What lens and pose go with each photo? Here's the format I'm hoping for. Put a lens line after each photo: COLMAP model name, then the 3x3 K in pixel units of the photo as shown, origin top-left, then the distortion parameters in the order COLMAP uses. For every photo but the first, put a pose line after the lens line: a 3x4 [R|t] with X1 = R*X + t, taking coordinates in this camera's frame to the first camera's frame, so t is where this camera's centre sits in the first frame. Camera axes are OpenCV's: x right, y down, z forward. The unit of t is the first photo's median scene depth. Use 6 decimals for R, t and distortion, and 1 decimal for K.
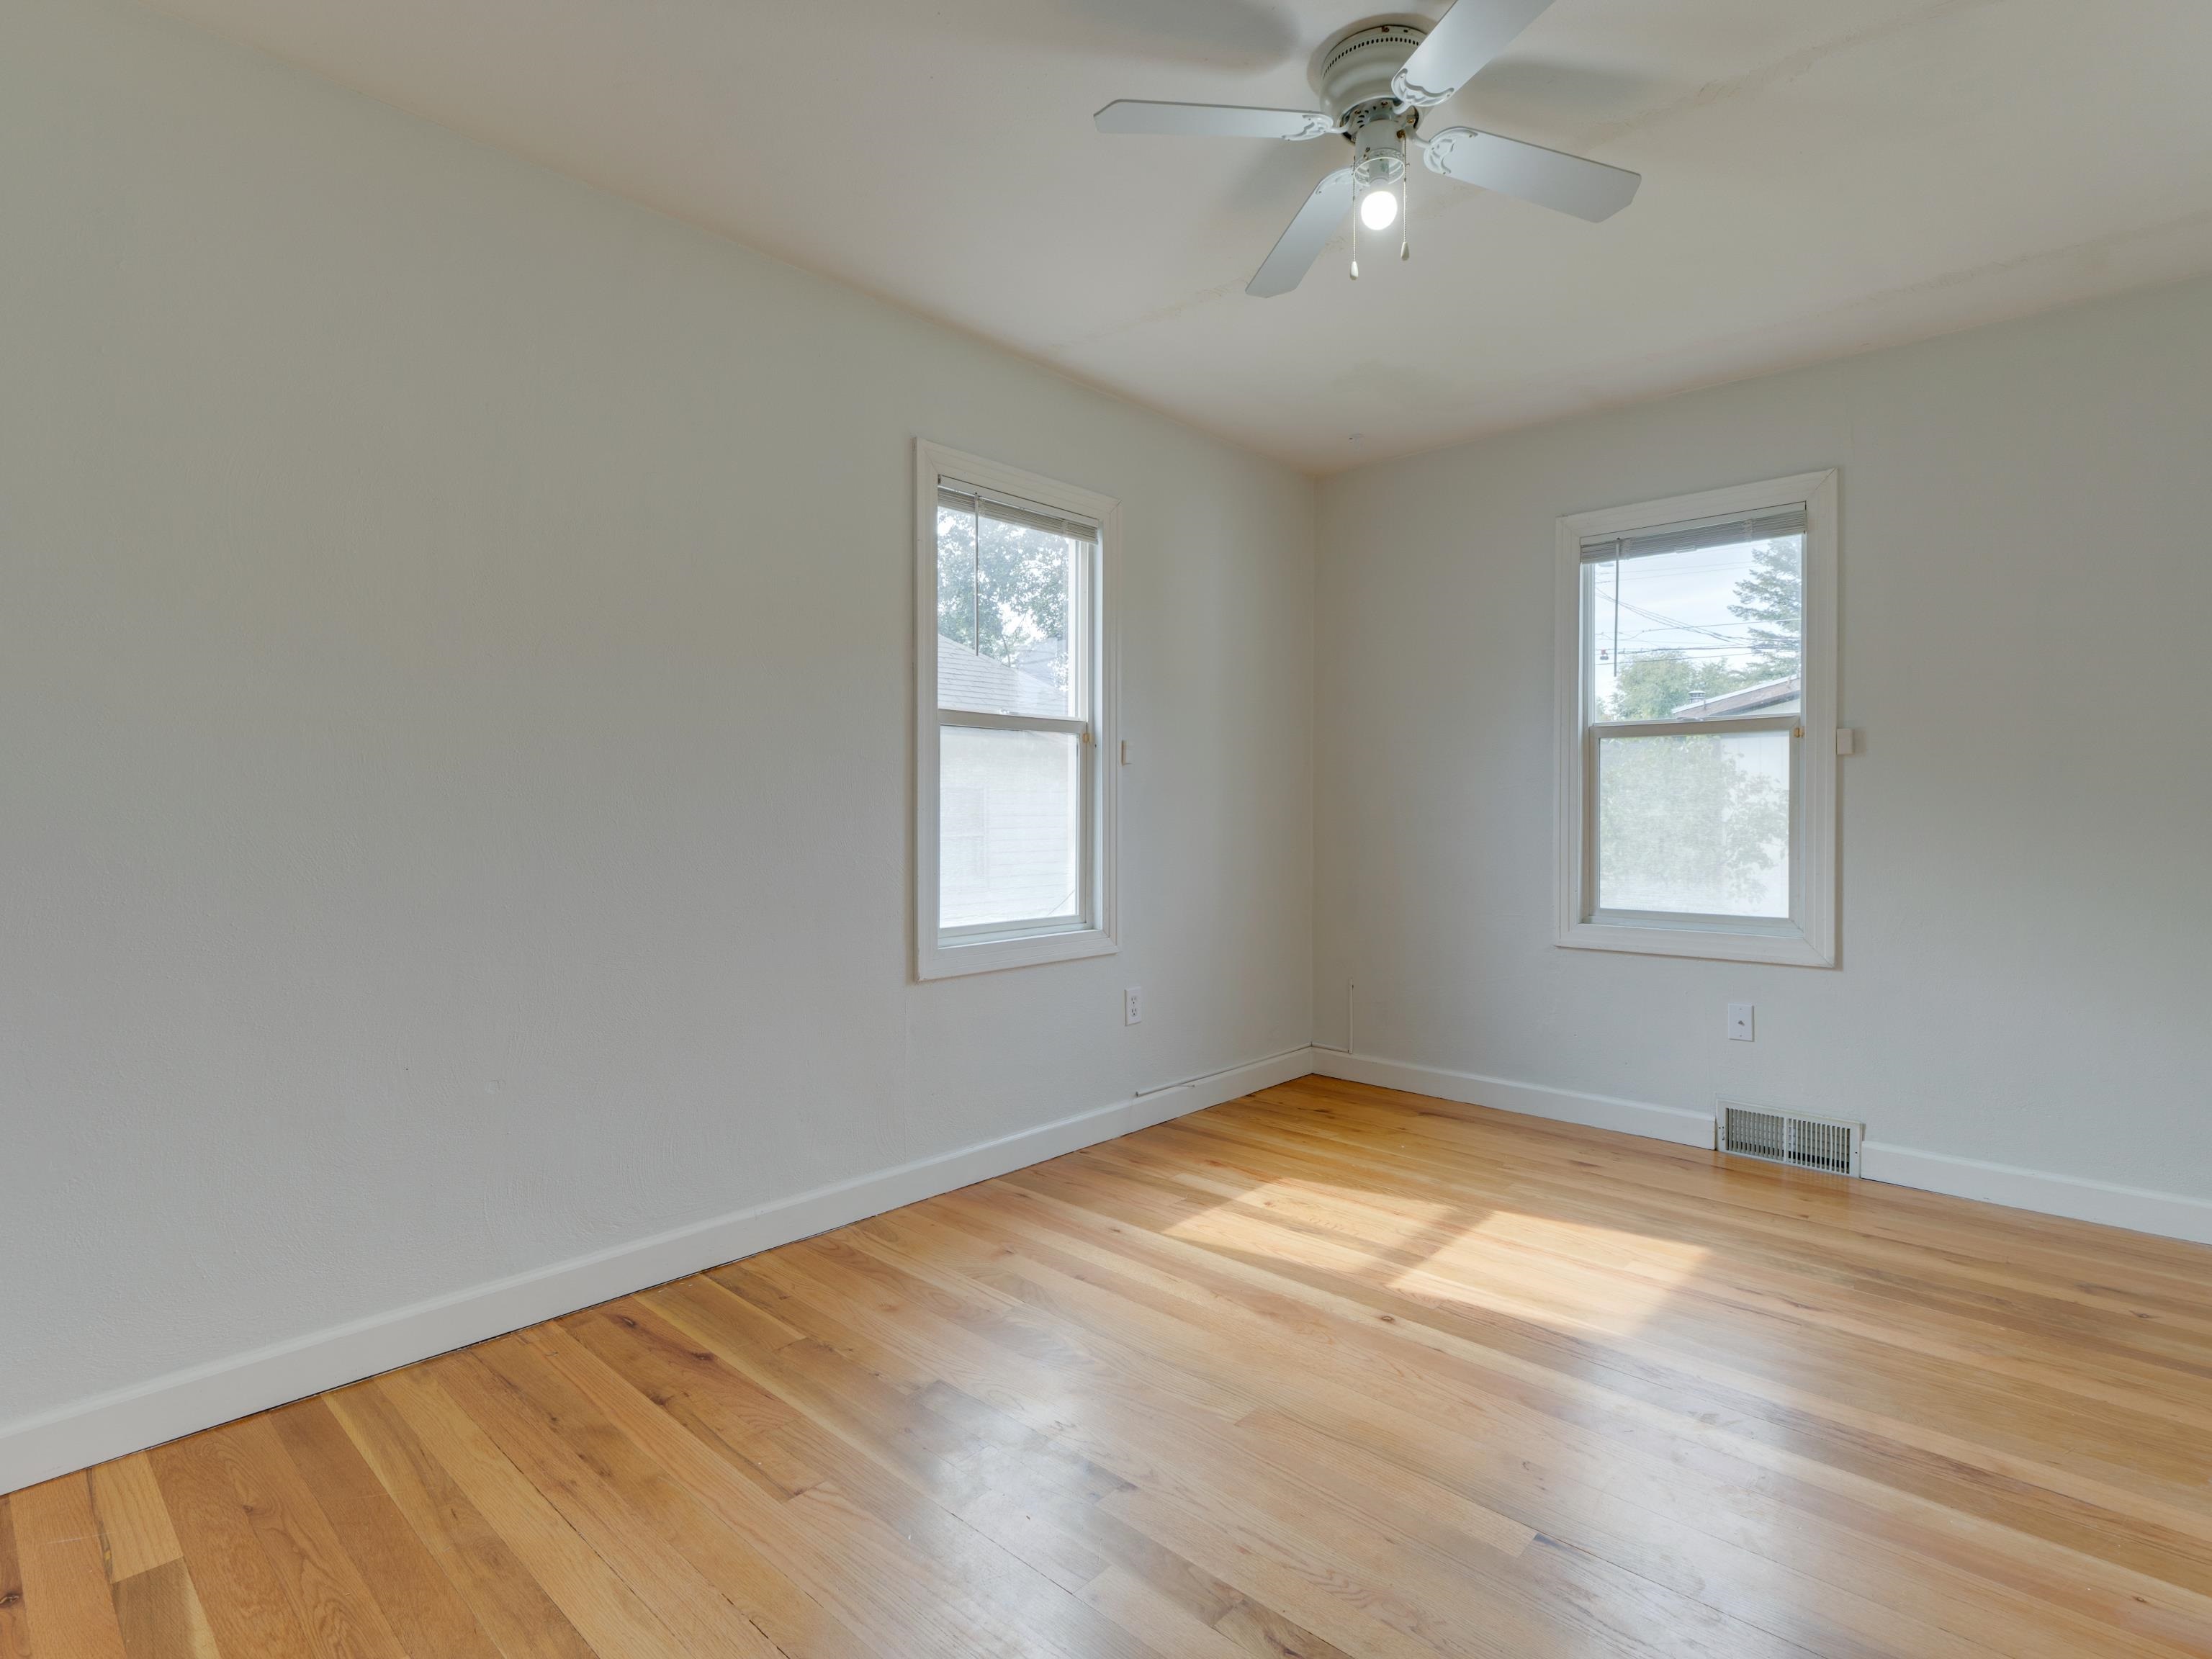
lens RADIAL K [[1093.6, 0, 1106.1], [0, 1093.6, 823.9], [0, 0, 1]] dist [-0.010689, 0.000351]
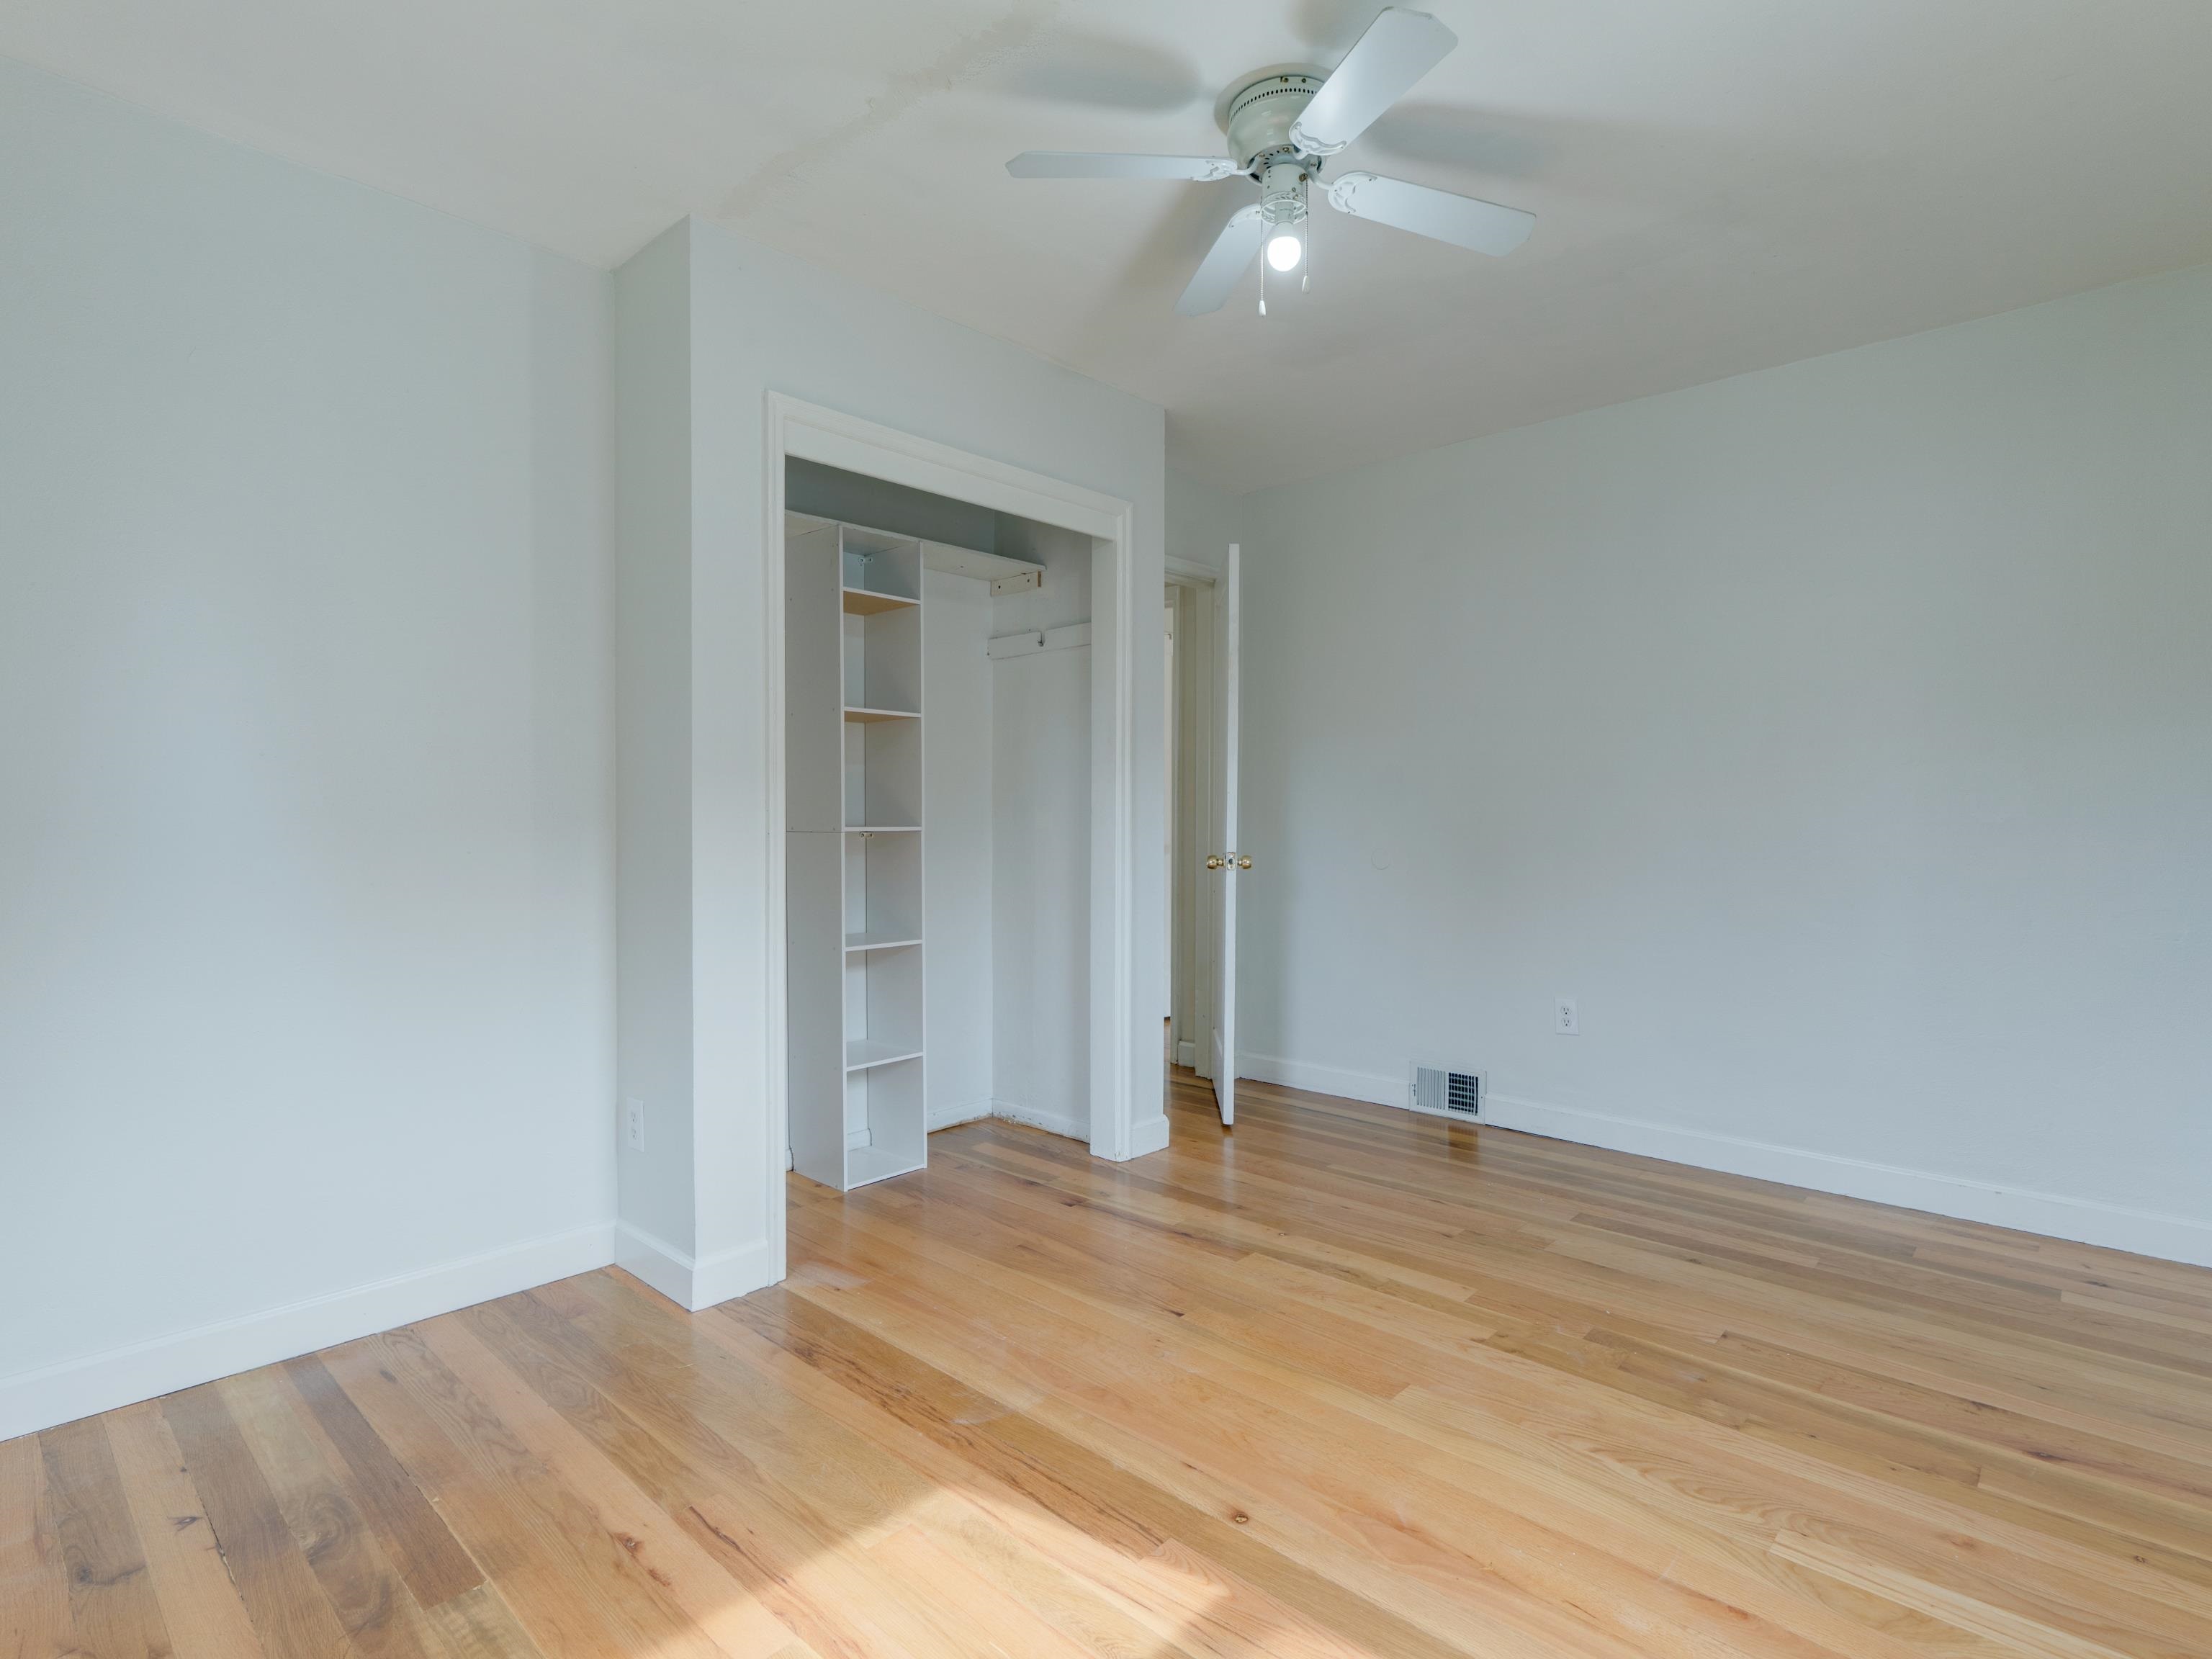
lens RADIAL K [[1093.6, 0, 1106.0], [0, 1093.6, 831.5], [0, 0, 1]] dist [-0.010689, 0.000351]
pose [[-0.999997, -0.001844, -0.001636, 0.351295], [-0.001887, 0.999646, 0.026524, -0.024349], [0.001586, 0.026527, -0.999647, 1.718220]]
